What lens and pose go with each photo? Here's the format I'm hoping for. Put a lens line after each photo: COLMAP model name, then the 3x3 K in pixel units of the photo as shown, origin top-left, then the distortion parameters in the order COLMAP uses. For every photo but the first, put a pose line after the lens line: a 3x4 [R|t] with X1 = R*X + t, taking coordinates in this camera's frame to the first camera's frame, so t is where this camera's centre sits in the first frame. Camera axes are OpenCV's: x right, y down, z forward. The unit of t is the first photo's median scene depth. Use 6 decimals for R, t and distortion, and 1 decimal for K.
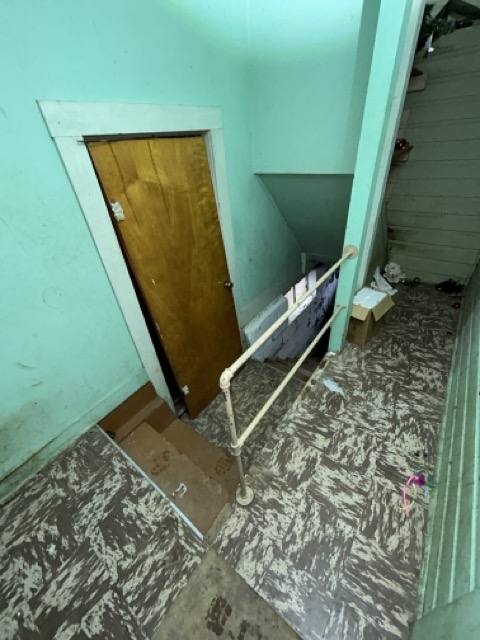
lens RADIAL K [[259.7, 0, 242.0], [0, 259.7, 319.0], [0, 0, 1]] dist [-0.003919, 0.000731]
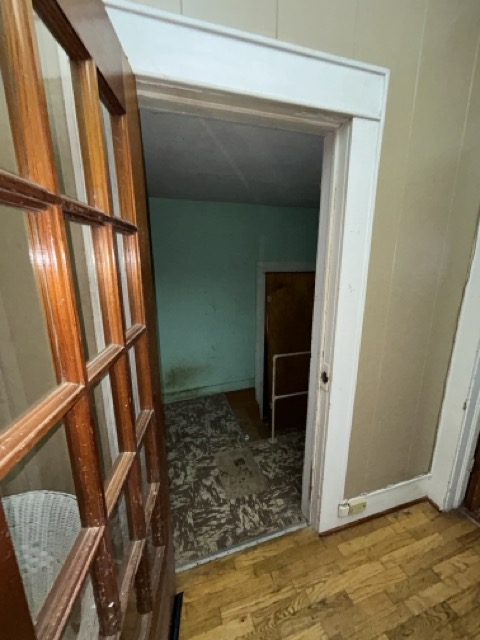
lens RADIAL K [[259.7, 0, 242.0], [0, 259.7, 319.0], [0, 0, 1]] dist [-0.003919, 0.000731]
pose [[0.811275, 0.196200, -0.550761, 0.730295], [-0.377178, 0.895406, -0.236611, 0.436241], [0.446732, 0.399692, 0.800423, -1.019193]]
